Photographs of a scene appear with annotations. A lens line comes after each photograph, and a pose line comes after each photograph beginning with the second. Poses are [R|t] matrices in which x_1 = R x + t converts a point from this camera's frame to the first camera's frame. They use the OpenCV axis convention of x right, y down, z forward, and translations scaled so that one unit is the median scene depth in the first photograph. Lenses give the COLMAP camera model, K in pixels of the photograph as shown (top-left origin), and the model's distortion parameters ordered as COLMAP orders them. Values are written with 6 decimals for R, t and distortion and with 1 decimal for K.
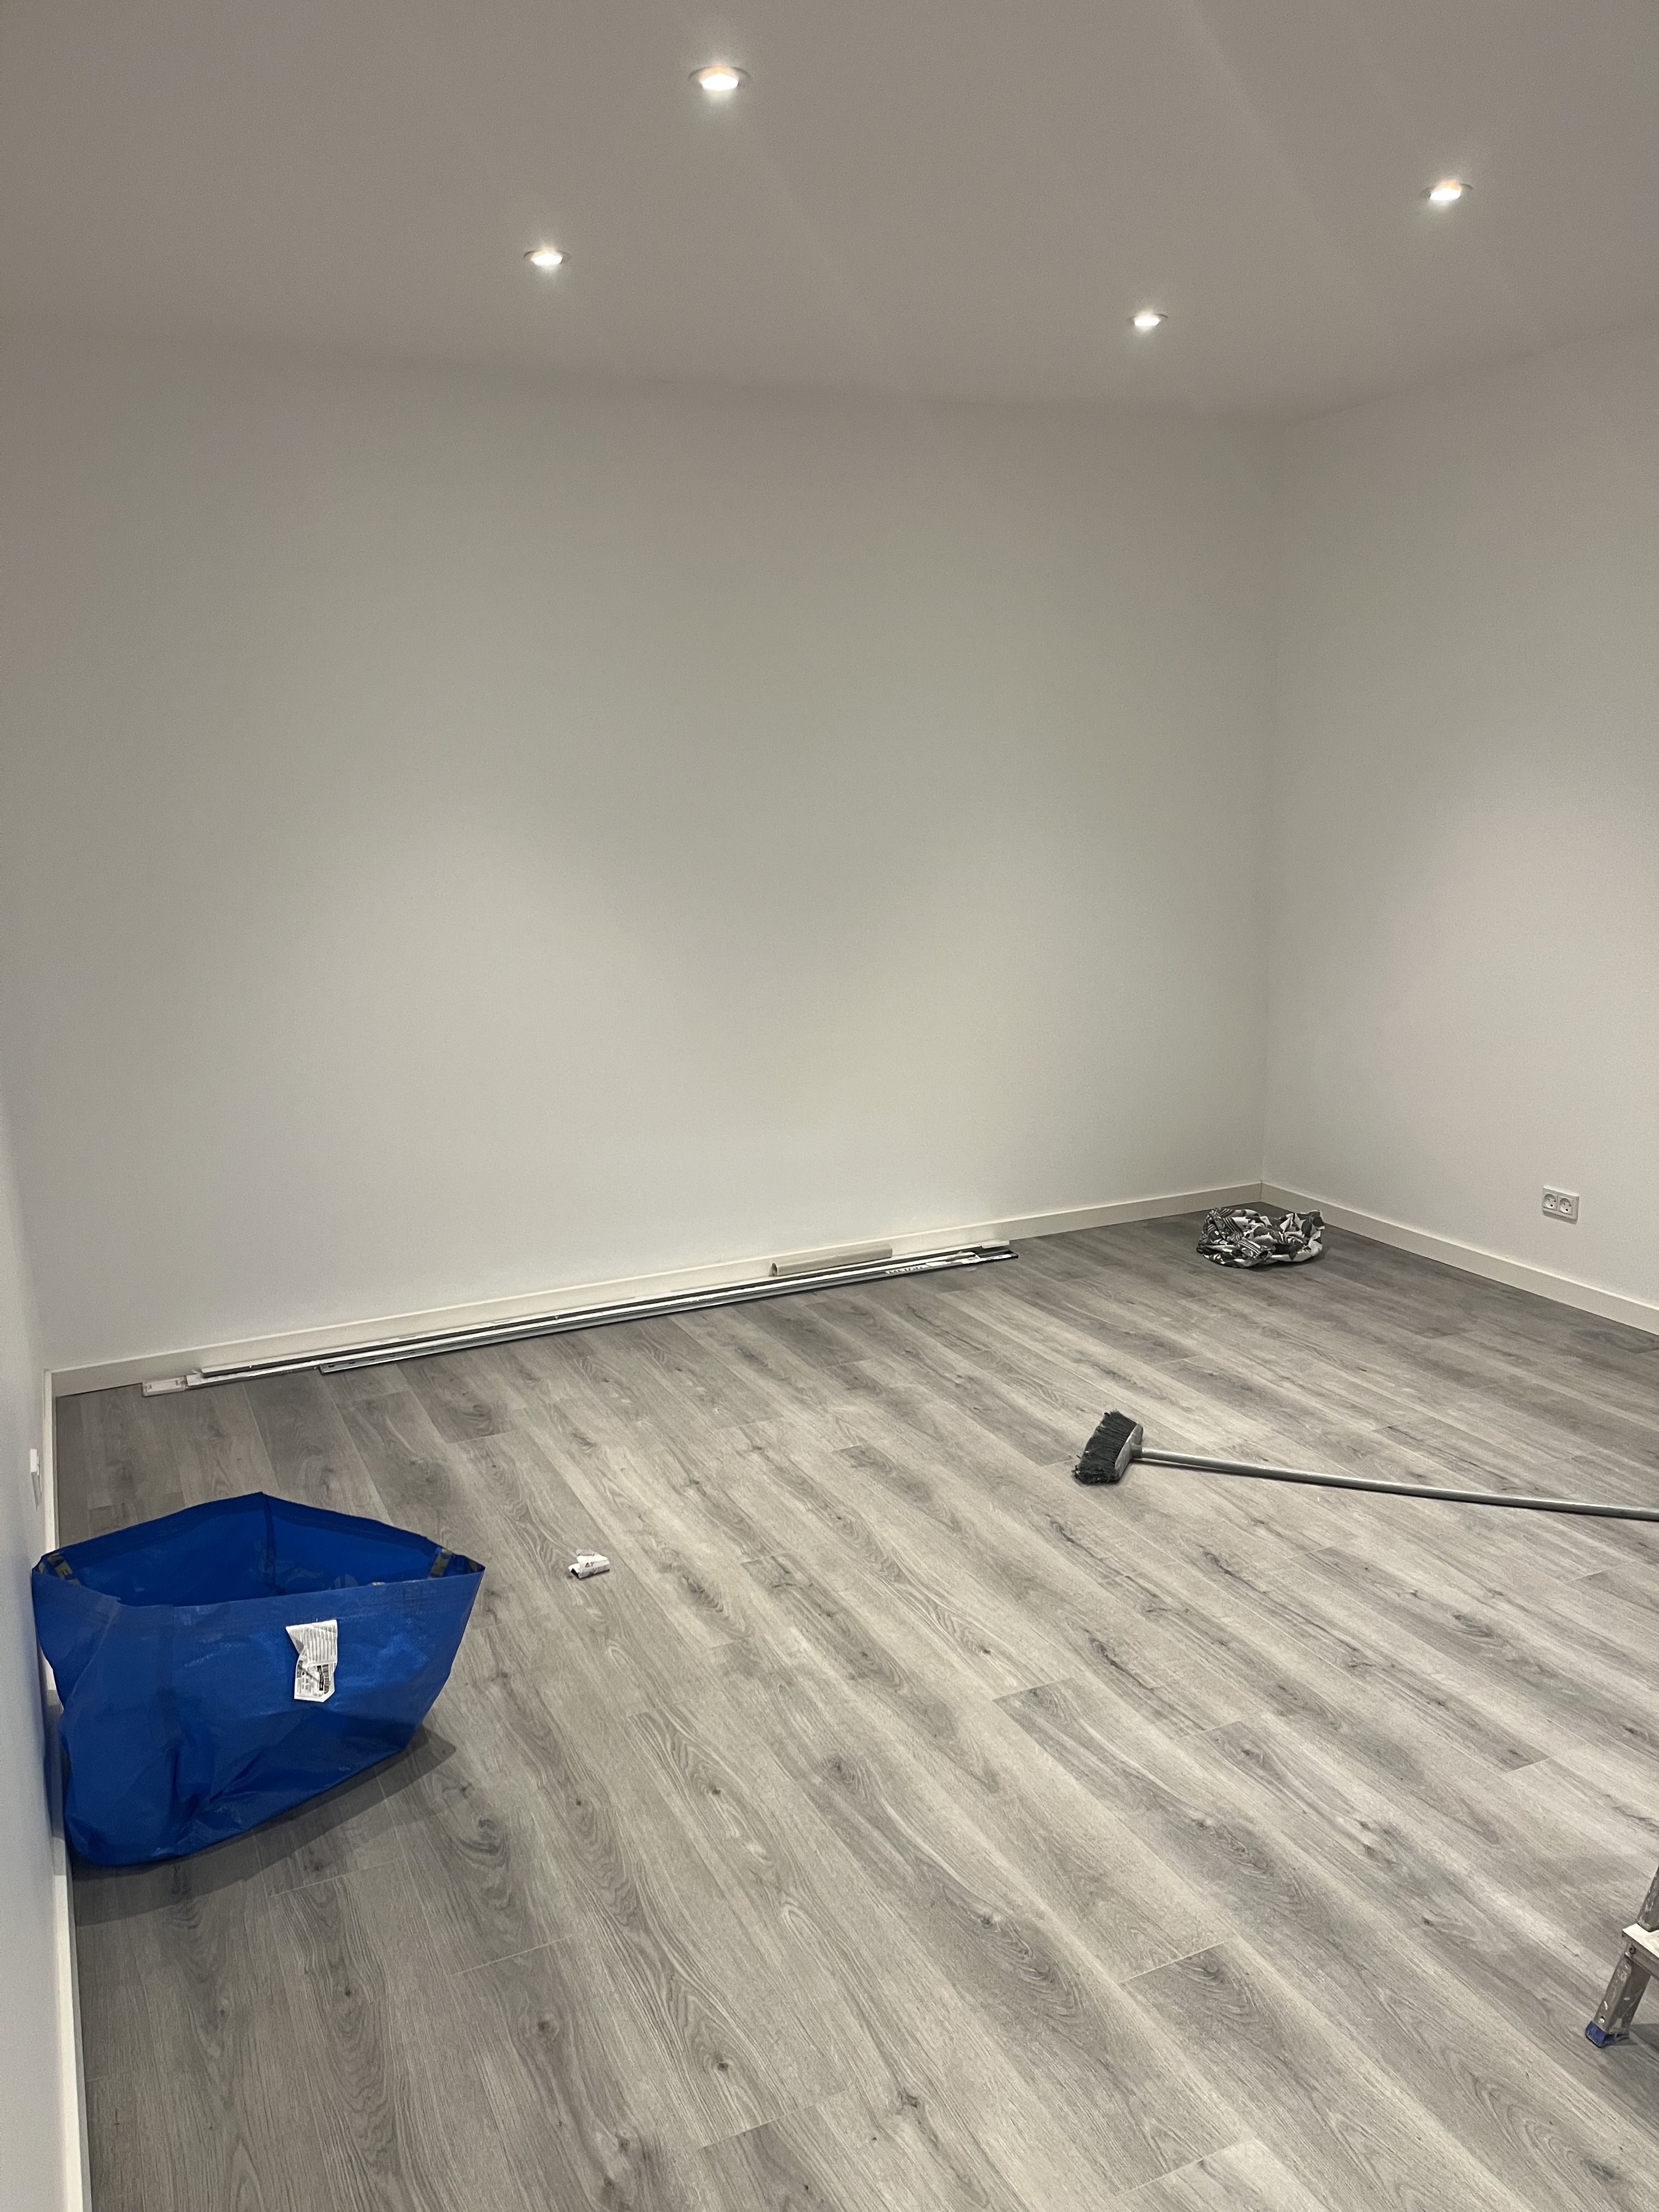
lens RADIAL K [[1678.0, 0, 830.7], [0, 1678.0, 1109.0], [0, 0, 1]] dist [0.020897, -0.001739]
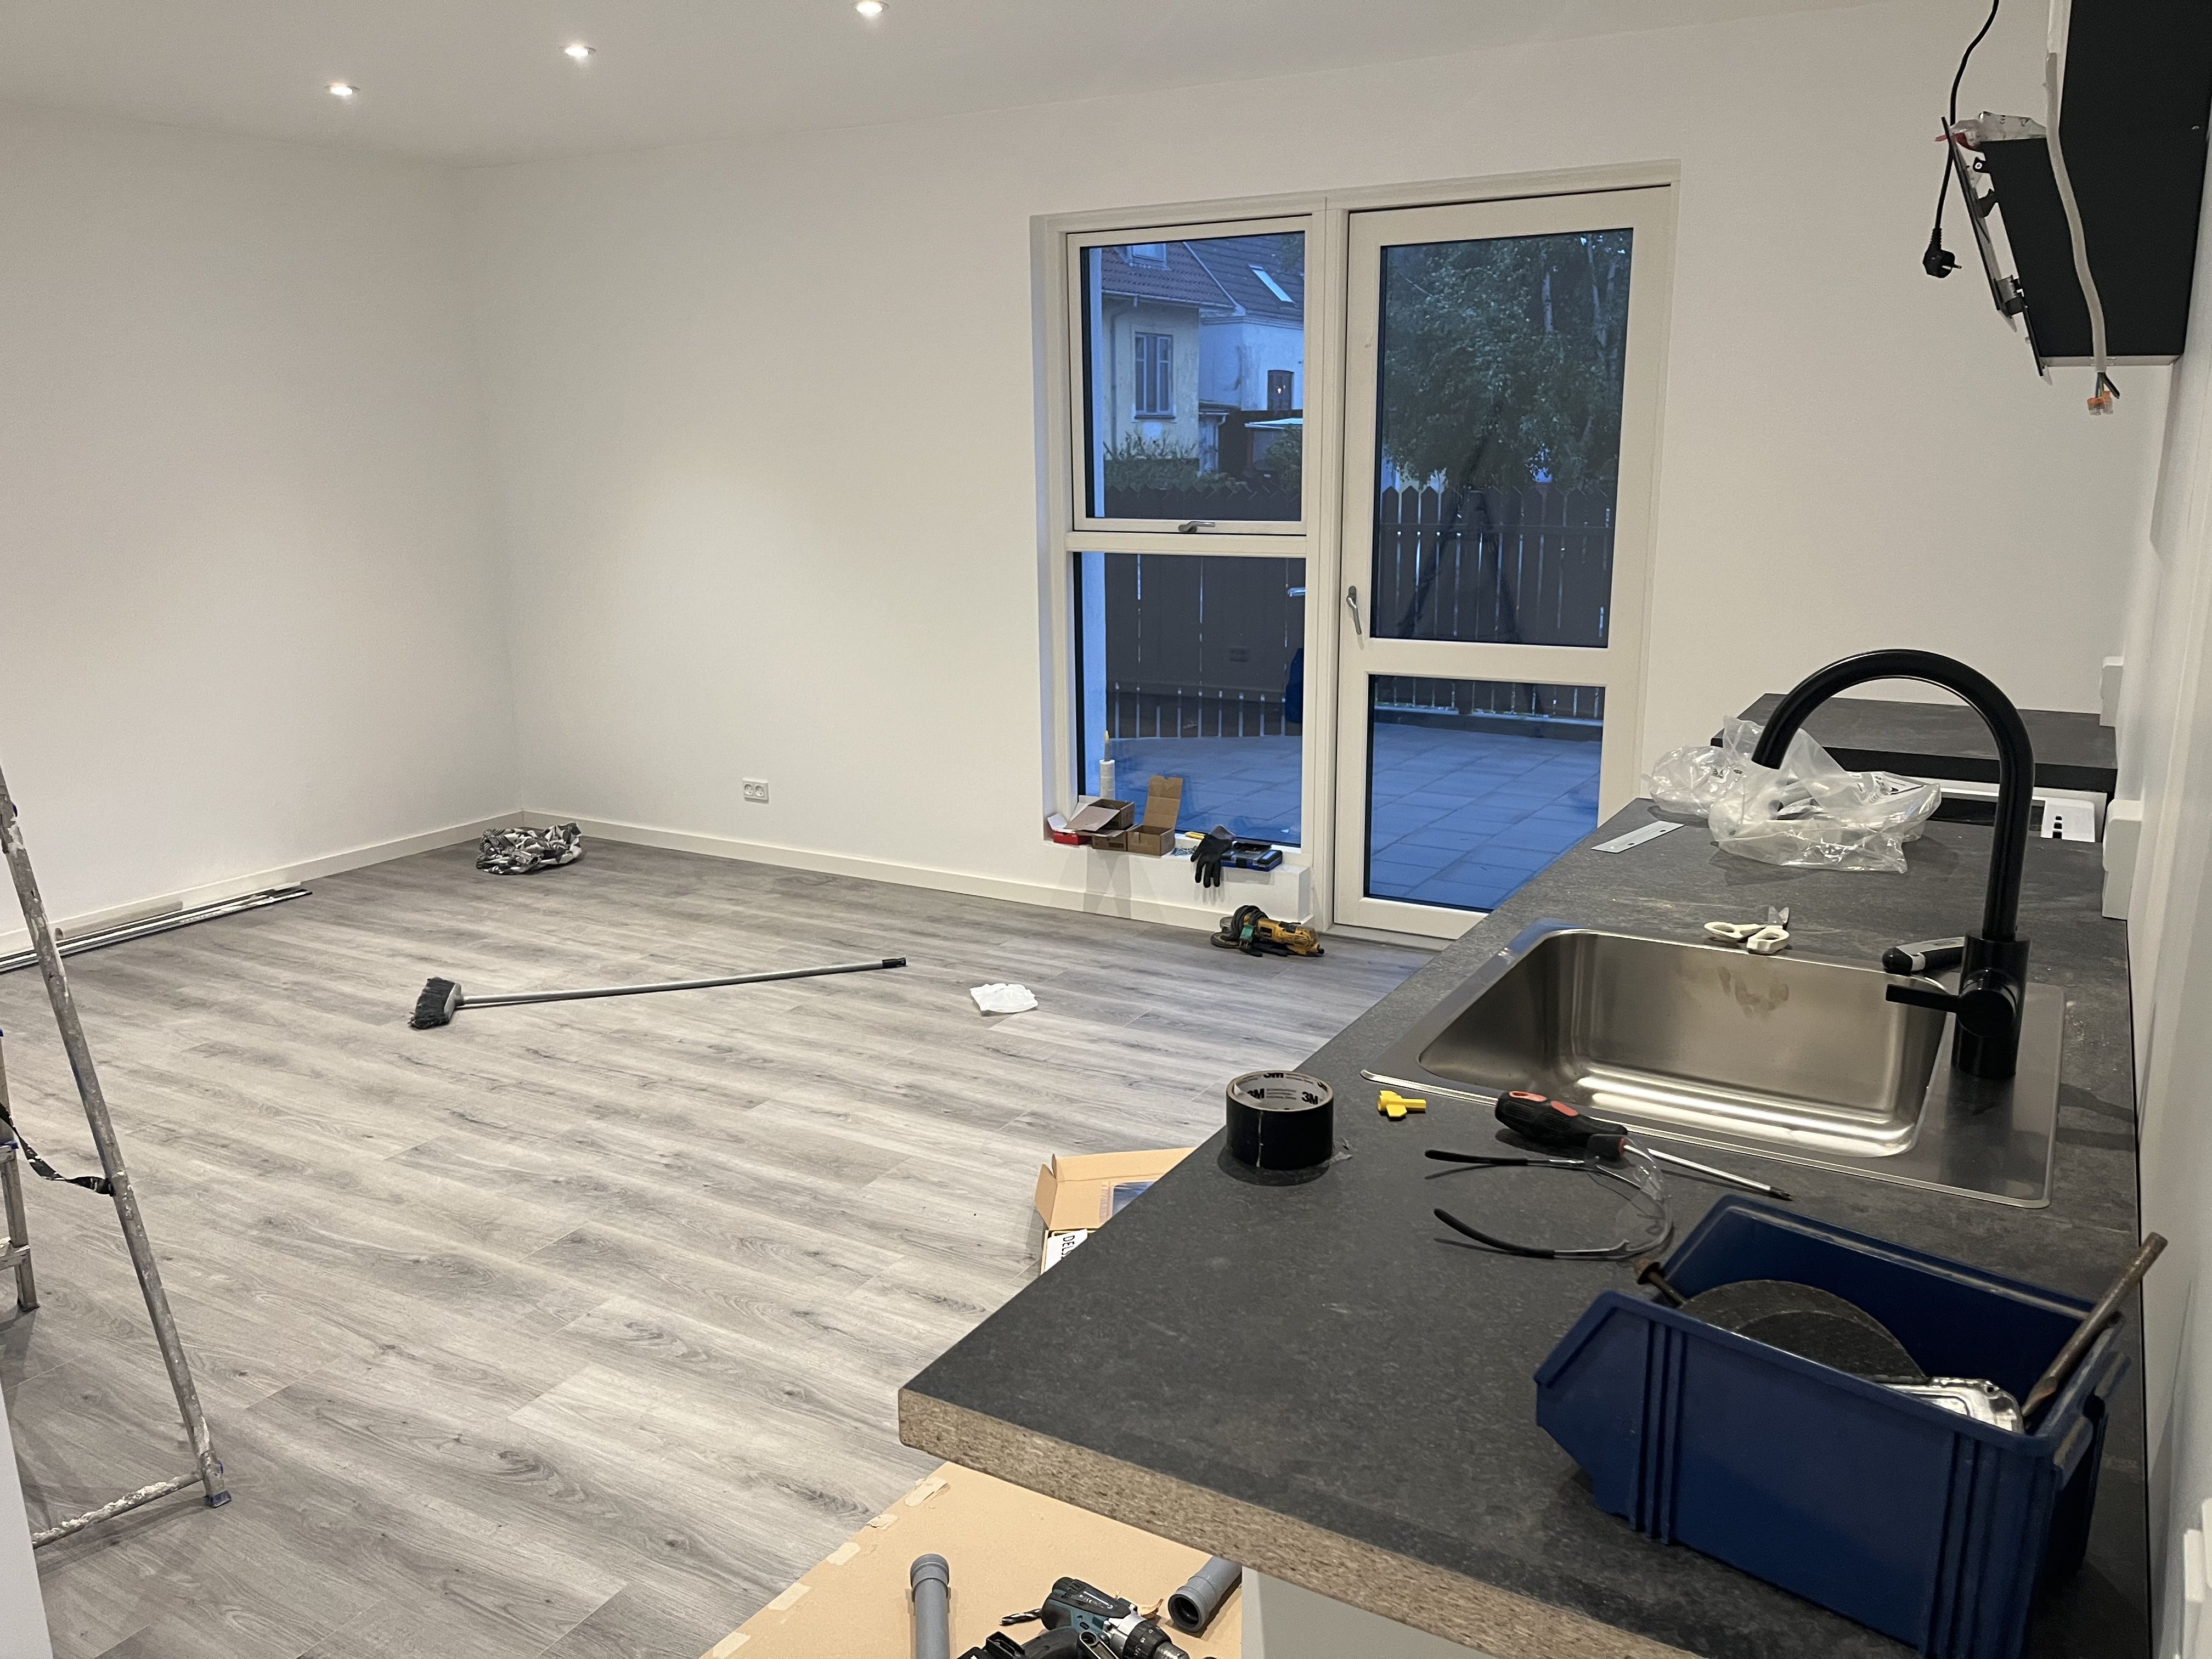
lens RADIAL K [[1678.0, 0, 1111.9], [0, 1678.0, 832.9], [0, 0, 1]] dist [0.020897, -0.001739]
pose [[0.816497, -0.113519, 0.566080, -0.122293], [0.101723, 0.993427, 0.052495, 0.062579], [-0.568318, 0.014721, 0.822677, -0.331515]]
